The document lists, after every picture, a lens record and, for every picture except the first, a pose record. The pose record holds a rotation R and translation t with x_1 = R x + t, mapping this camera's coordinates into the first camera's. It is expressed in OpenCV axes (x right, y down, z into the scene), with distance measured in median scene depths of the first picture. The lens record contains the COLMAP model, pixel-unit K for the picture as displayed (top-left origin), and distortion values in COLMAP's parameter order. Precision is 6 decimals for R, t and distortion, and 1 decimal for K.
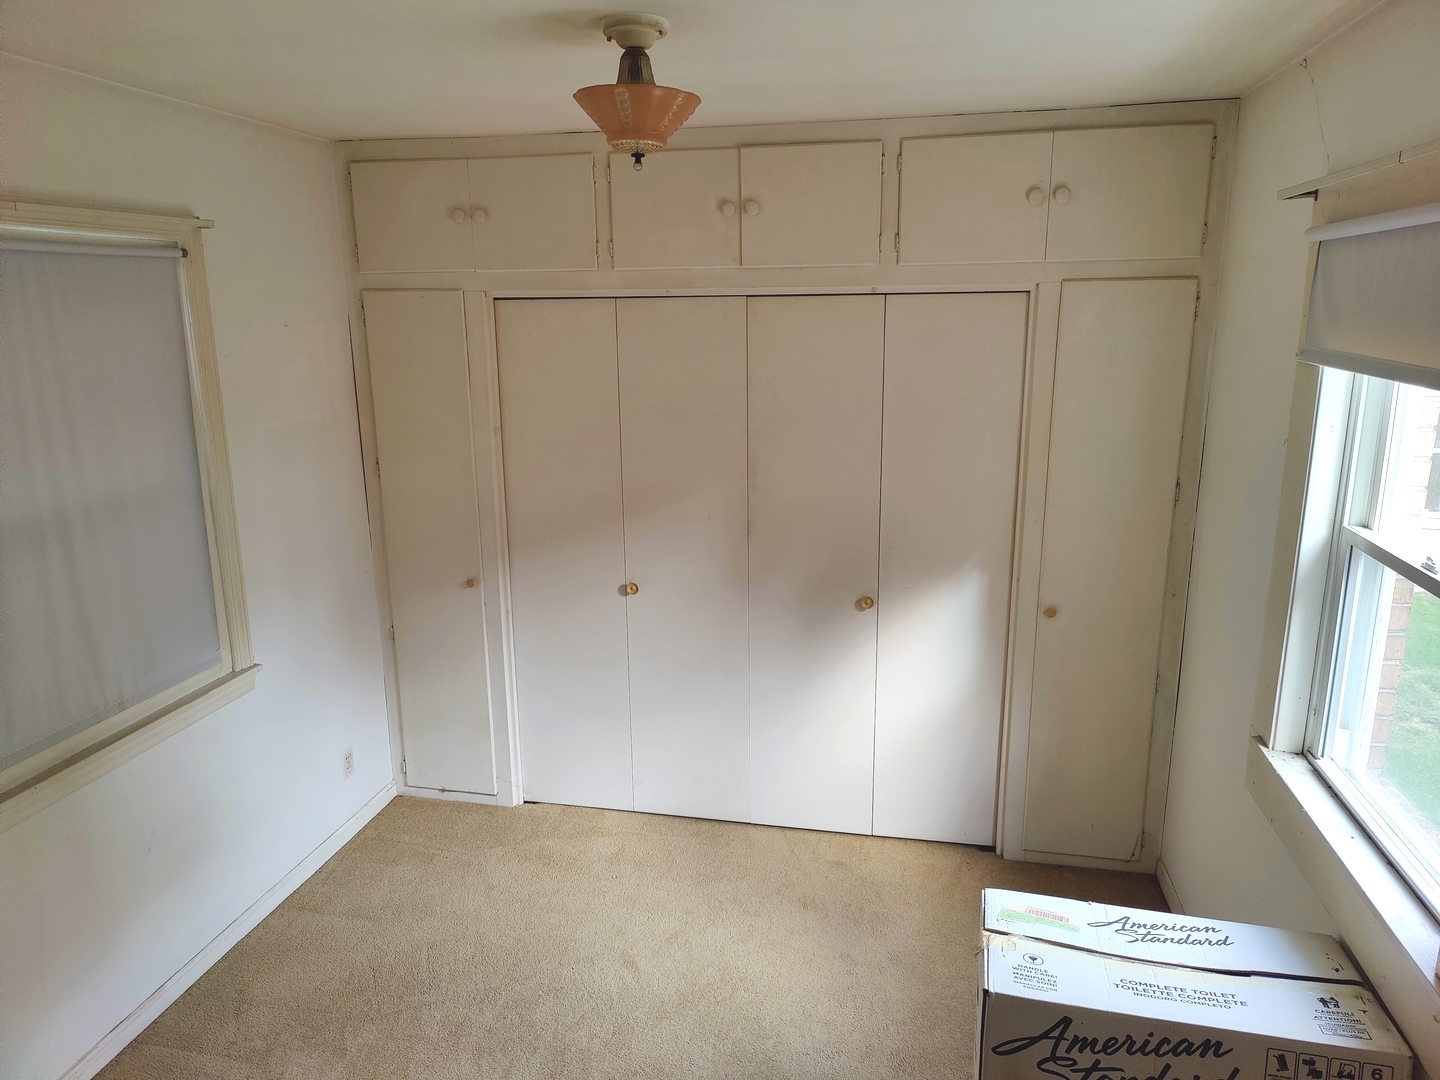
lens RADIAL K [[1001.5, 0, 712.4], [0, 1001.5, 537.6], [0, 0, 1]] dist [0.030274, -0.034083]
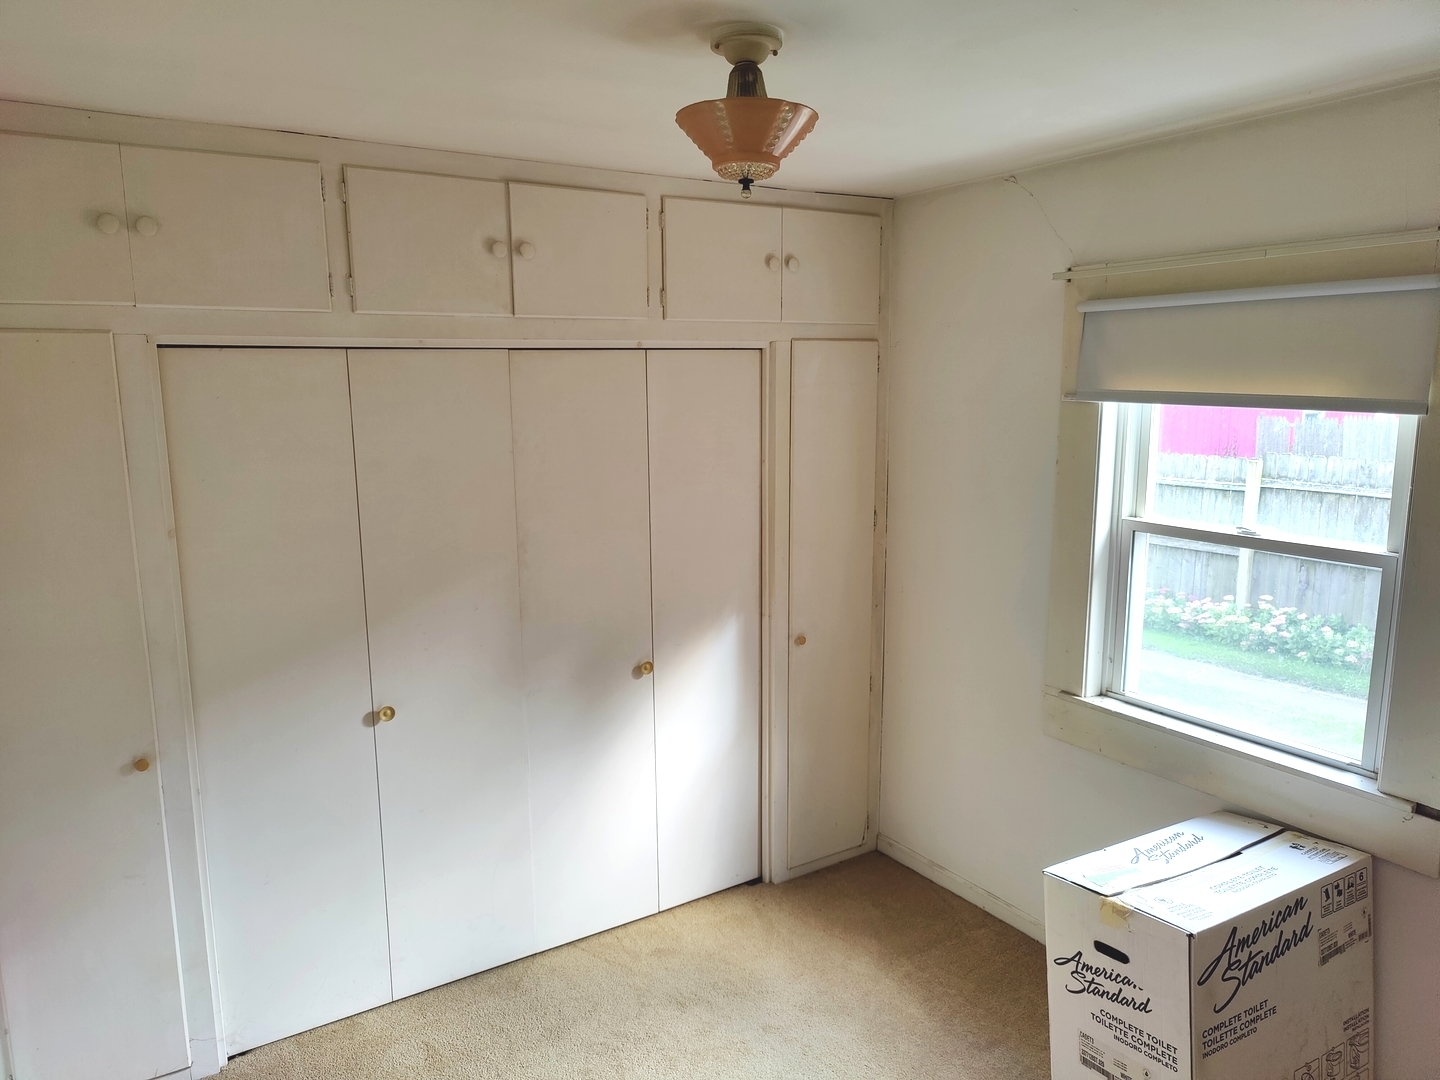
lens RADIAL K [[1001.5, 0, 712.4], [0, 1001.5, 537.6], [0, 0, 1]] dist [0.030274, -0.034083]
pose [[0.711765, -0.111364, 0.693533, -0.482170], [0.160150, 0.987075, -0.005860, -0.044882], [-0.683917, 0.115240, 0.720401, 0.270937]]
